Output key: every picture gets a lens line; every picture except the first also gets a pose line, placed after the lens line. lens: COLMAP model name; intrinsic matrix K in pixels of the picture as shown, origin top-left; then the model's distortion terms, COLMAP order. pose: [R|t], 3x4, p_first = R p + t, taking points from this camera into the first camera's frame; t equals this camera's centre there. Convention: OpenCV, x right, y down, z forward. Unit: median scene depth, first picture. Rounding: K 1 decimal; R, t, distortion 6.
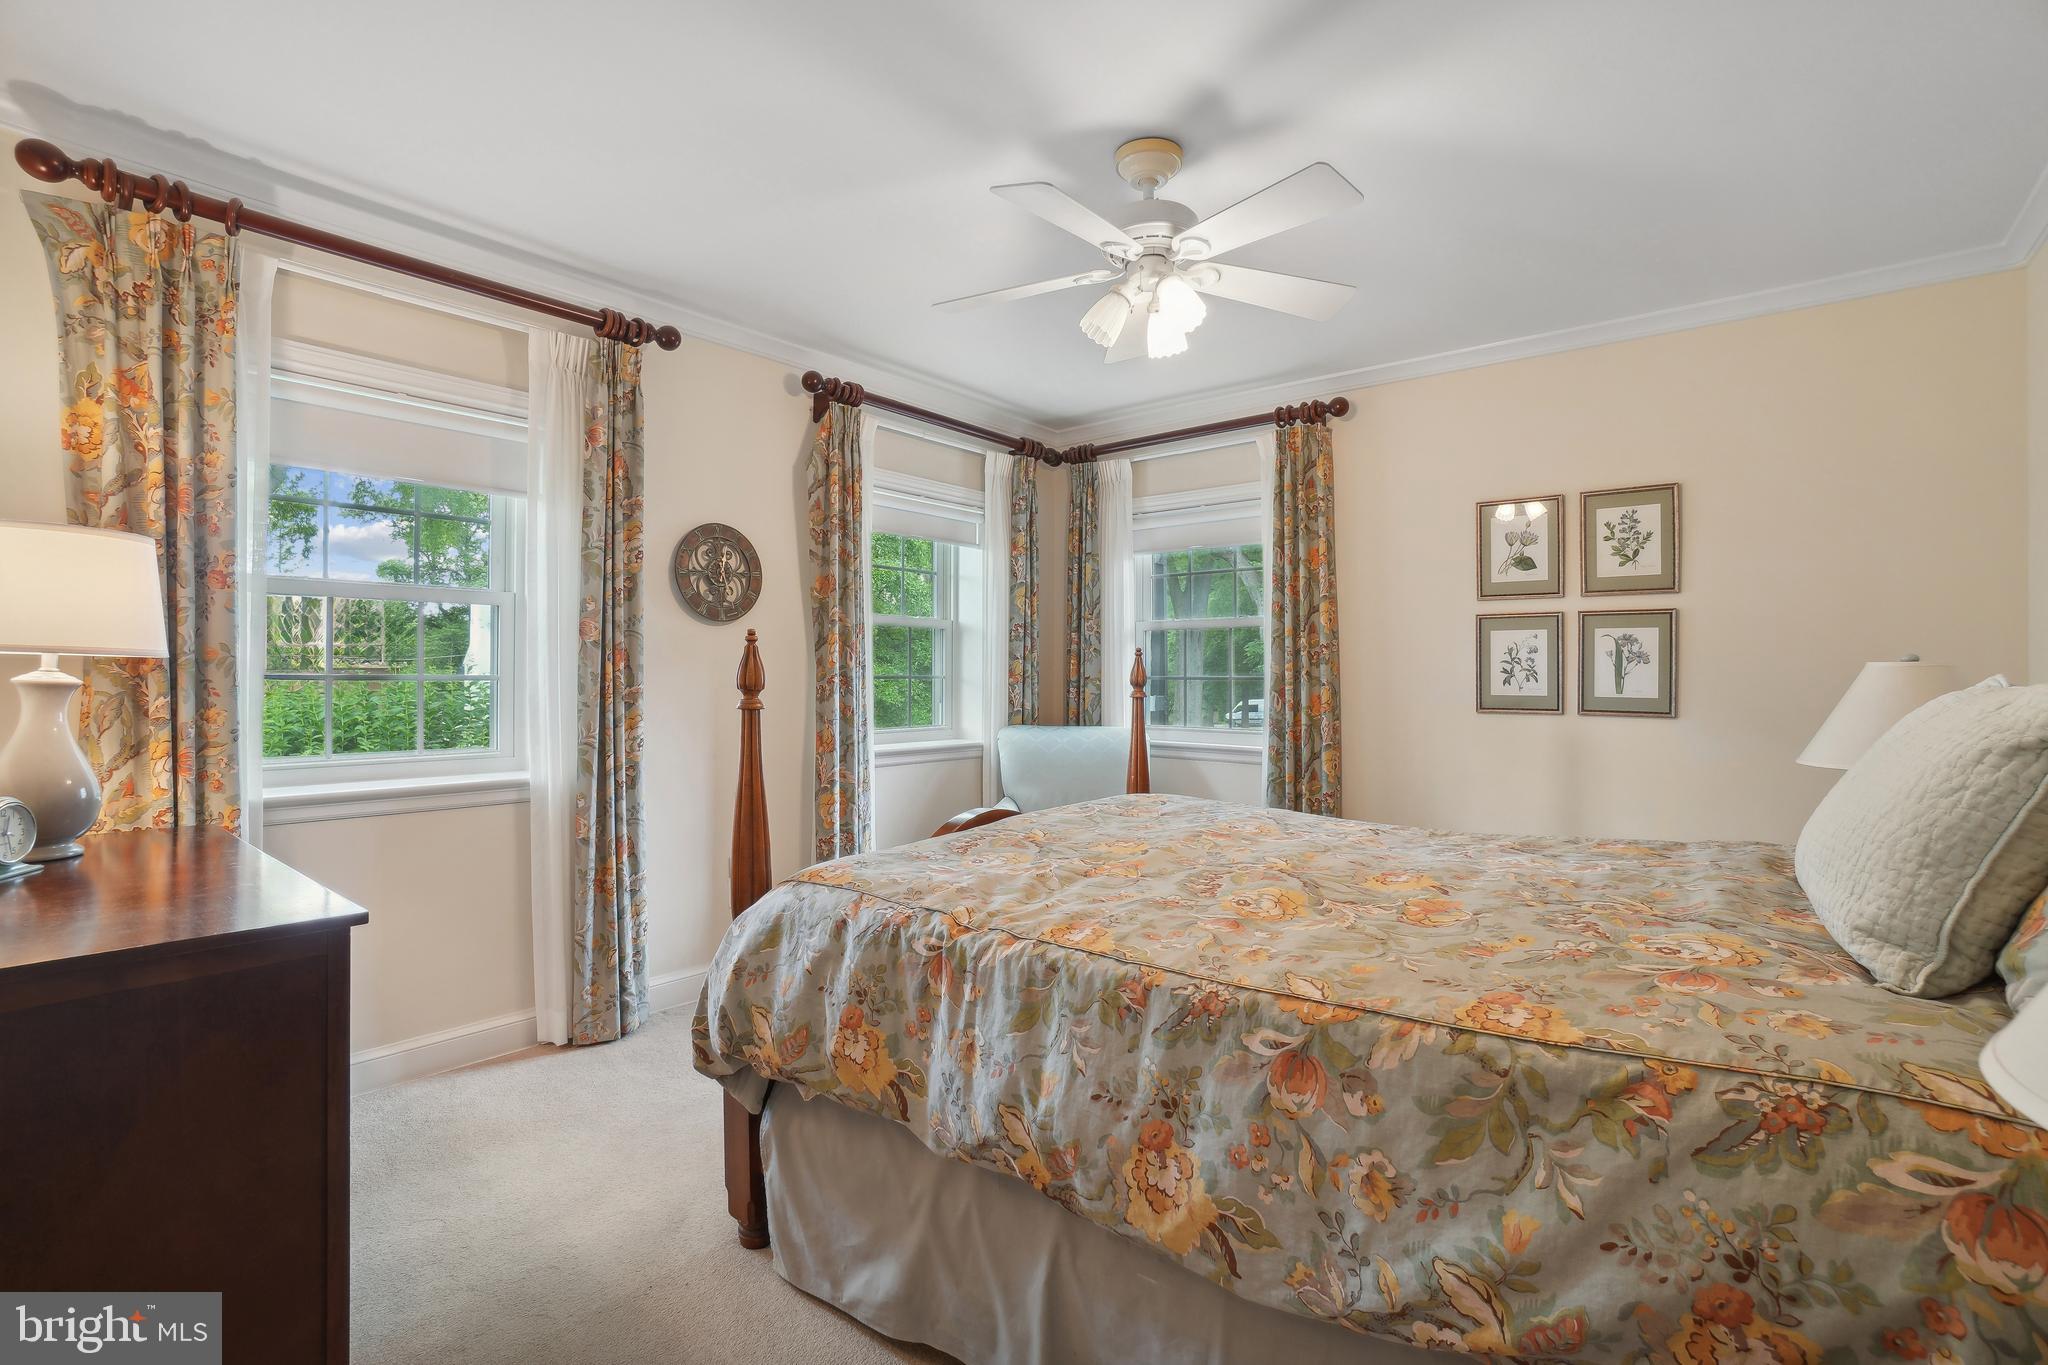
lens RADIAL K [[948.9, 0, 1011.6], [0, 948.9, 663.5], [0, 0, 1]] dist [-0.039104, 0.012225]
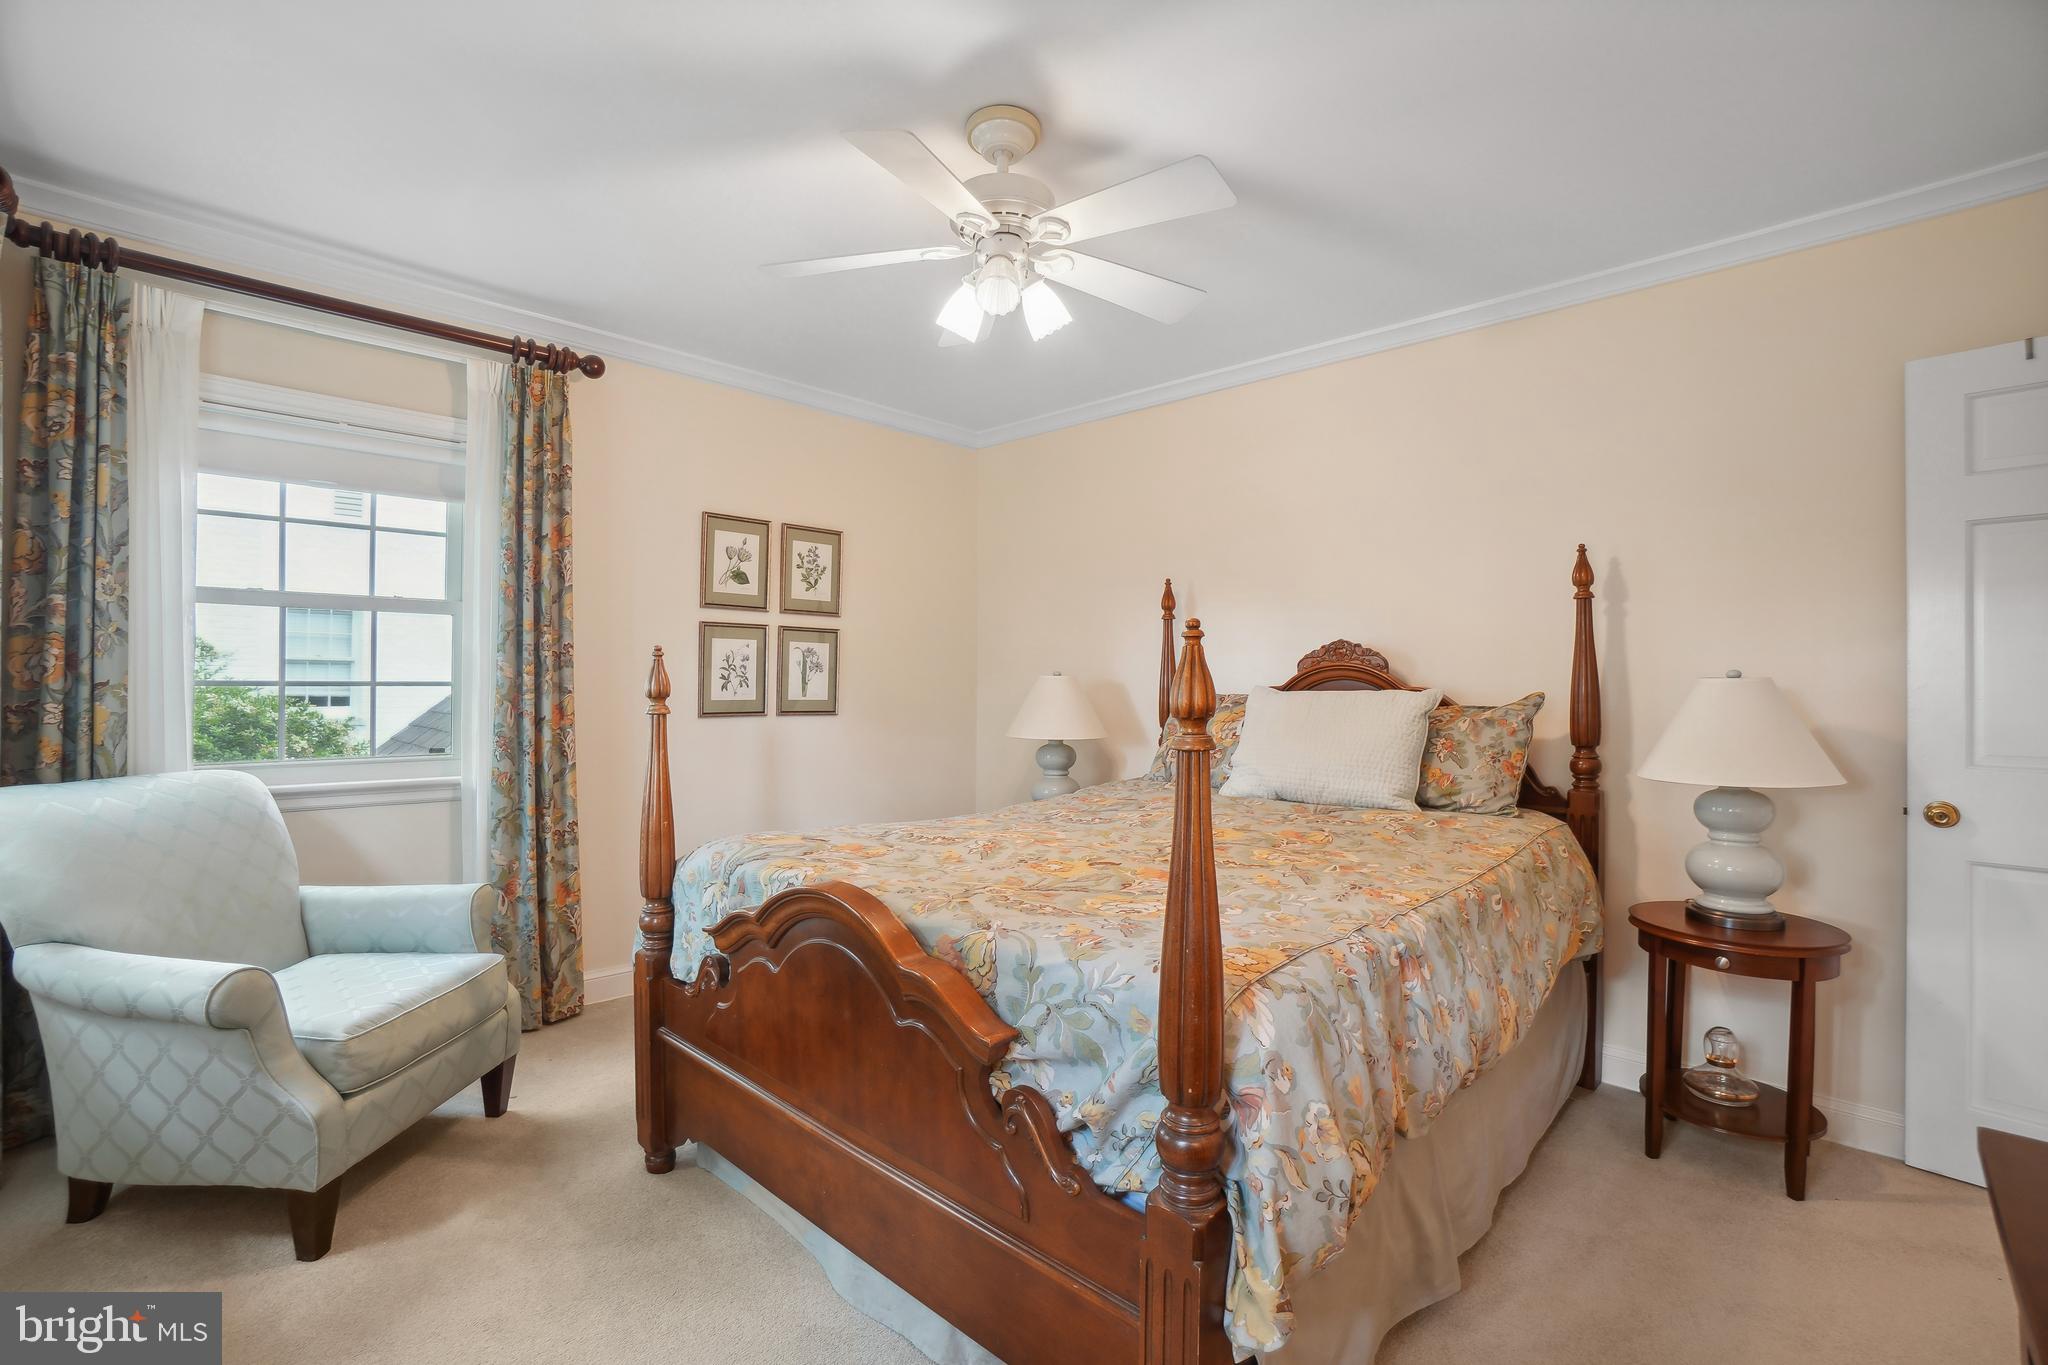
lens RADIAL K [[948.9, 0, 1011.6], [0, 948.9, 663.5], [0, 0, 1]] dist [-0.039104, 0.012225]
pose [[0.074493, 0.018636, 0.997047, -0.528497], [-0.017590, 0.999694, -0.017371, 0.005734], [-0.997066, -0.016244, 0.074798, 0.623762]]
